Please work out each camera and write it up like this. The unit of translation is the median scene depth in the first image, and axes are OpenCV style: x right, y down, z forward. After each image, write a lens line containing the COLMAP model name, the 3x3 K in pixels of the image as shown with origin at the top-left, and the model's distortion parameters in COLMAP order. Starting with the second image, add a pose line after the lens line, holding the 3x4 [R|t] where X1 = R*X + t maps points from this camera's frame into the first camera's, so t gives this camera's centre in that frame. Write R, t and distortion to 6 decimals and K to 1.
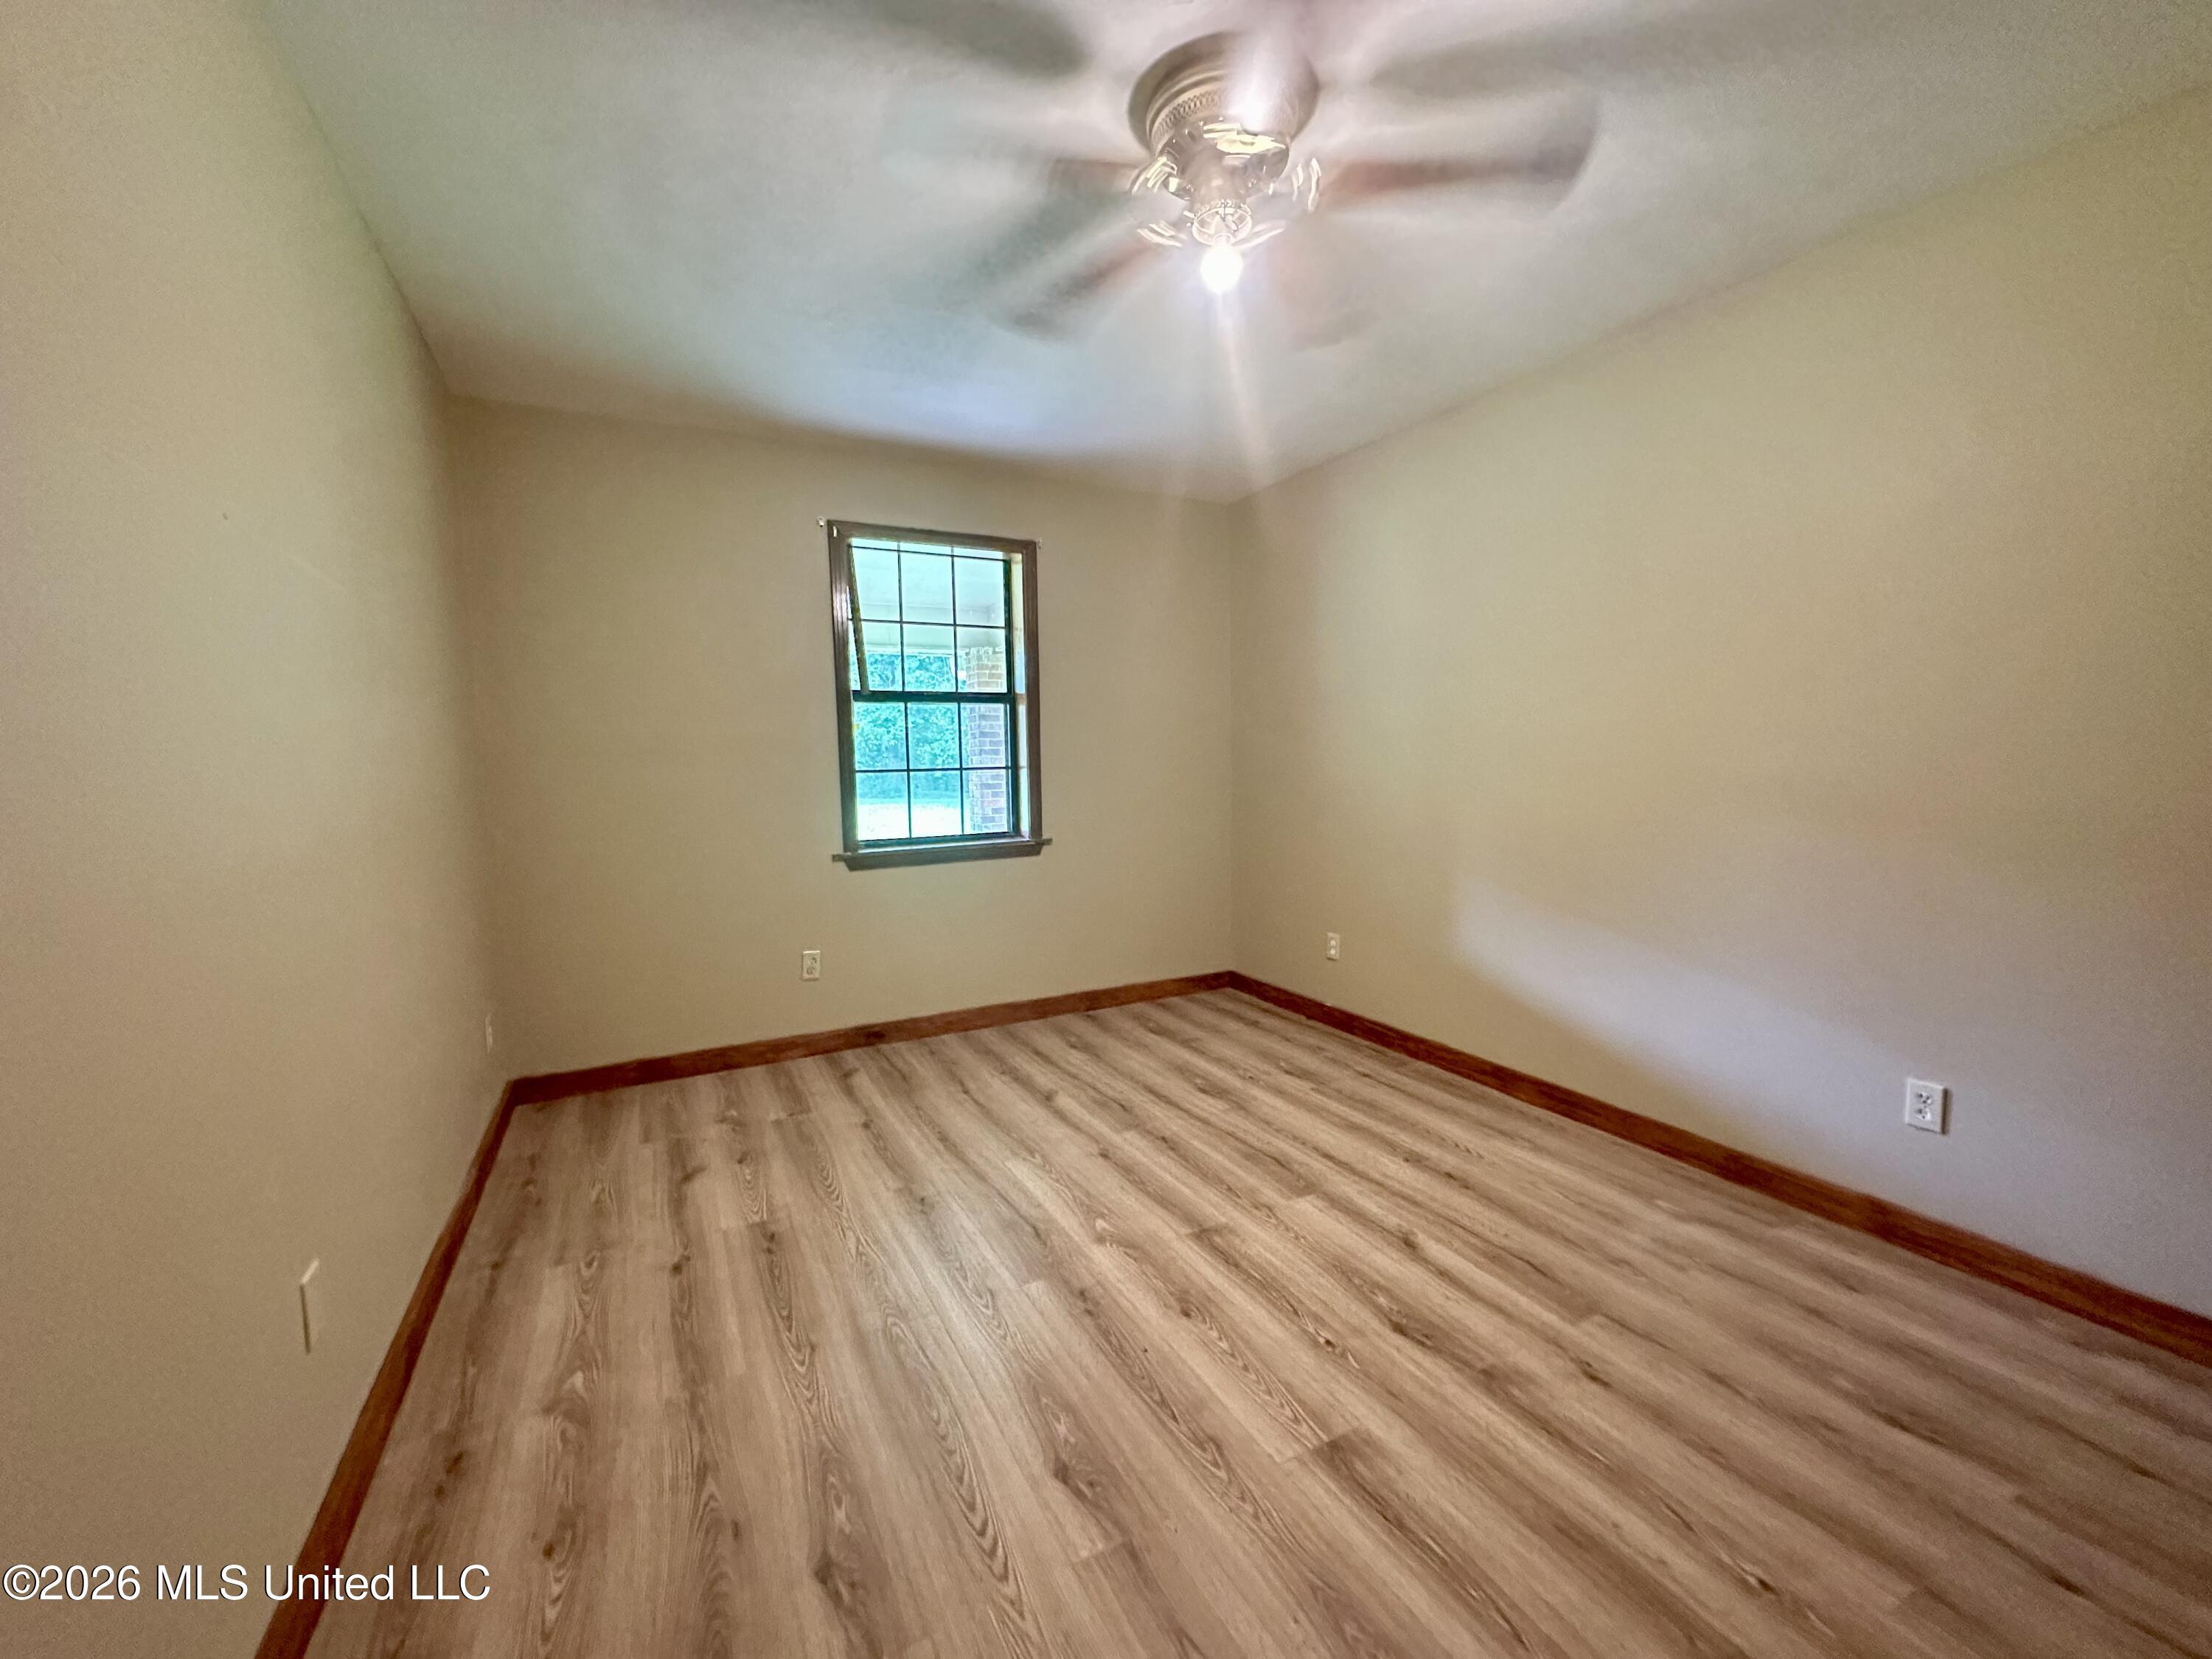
lens RADIAL K [[882.5, 0, 1128.6], [0, 882.5, 825.7], [0, 0, 1]] dist [0.004091, 0.000586]
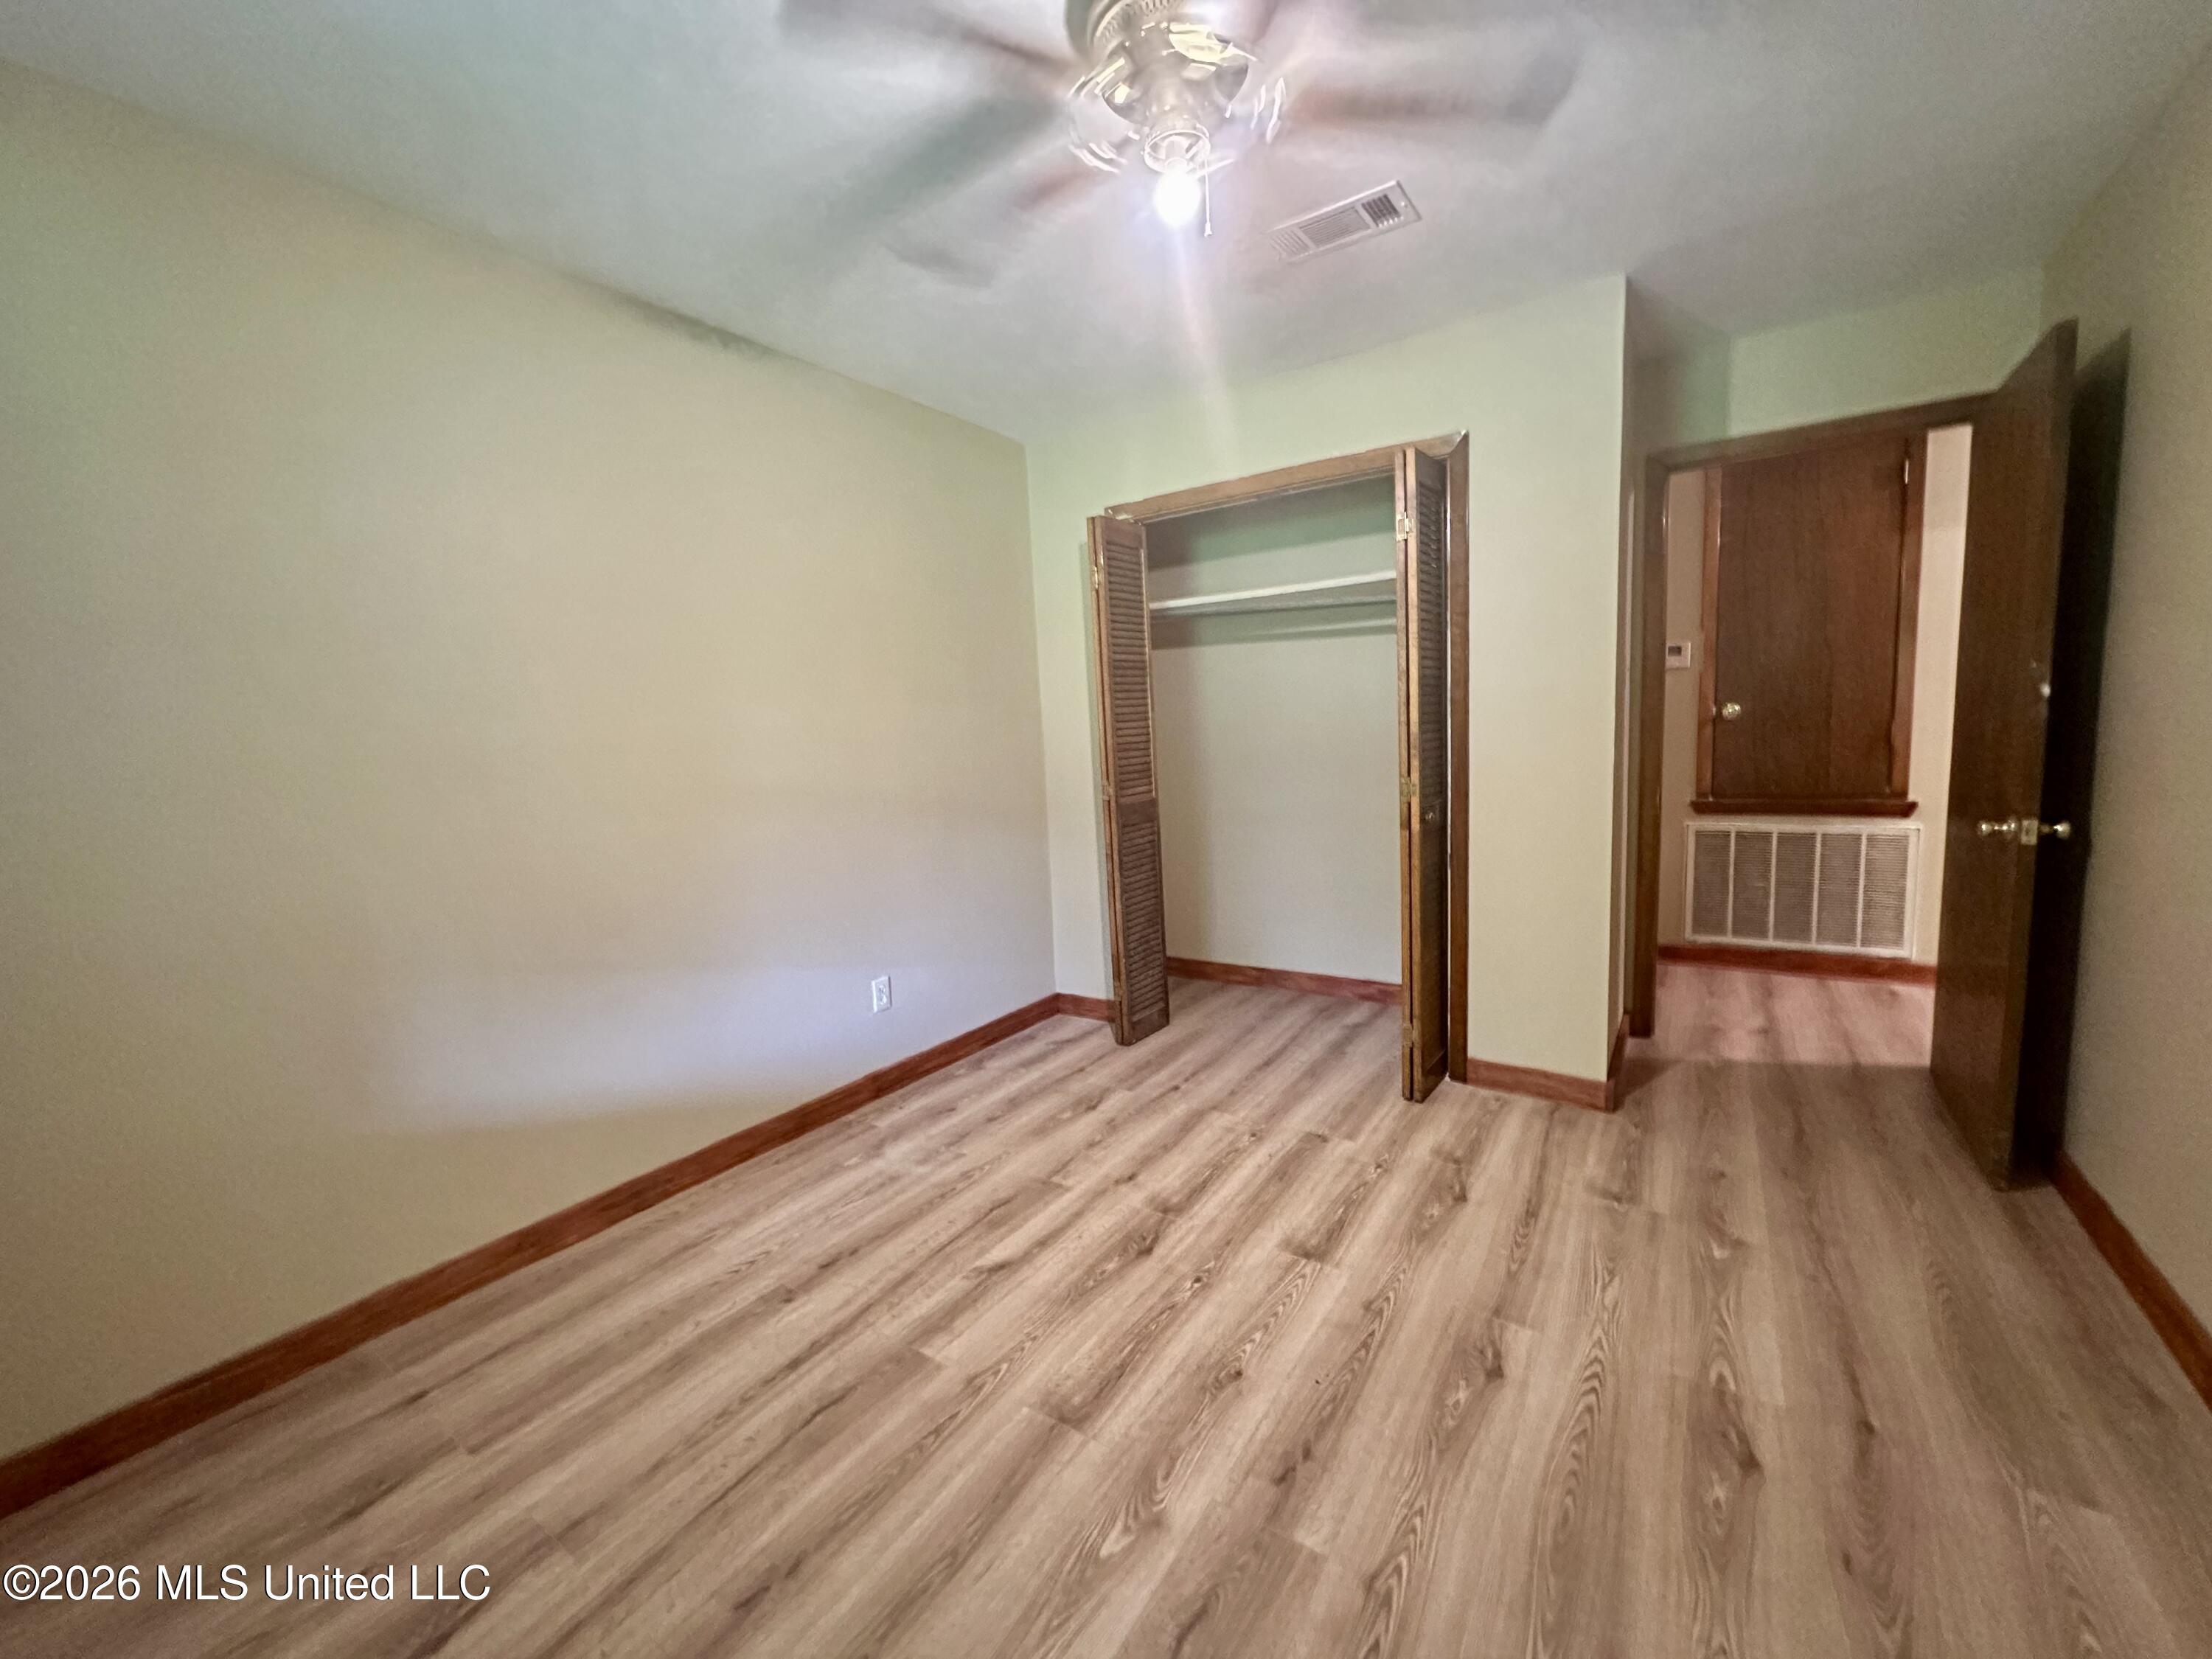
lens RADIAL K [[882.5, 0, 1093.1], [0, 882.5, 829.6], [0, 0, 1]] dist [0.004091, 0.000586]
pose [[-0.441859, -0.067750, 0.894523, -0.590622], [0.125539, 0.982662, 0.136437, -0.118058], [-0.888257, 0.172584, -0.425692, 1.327859]]
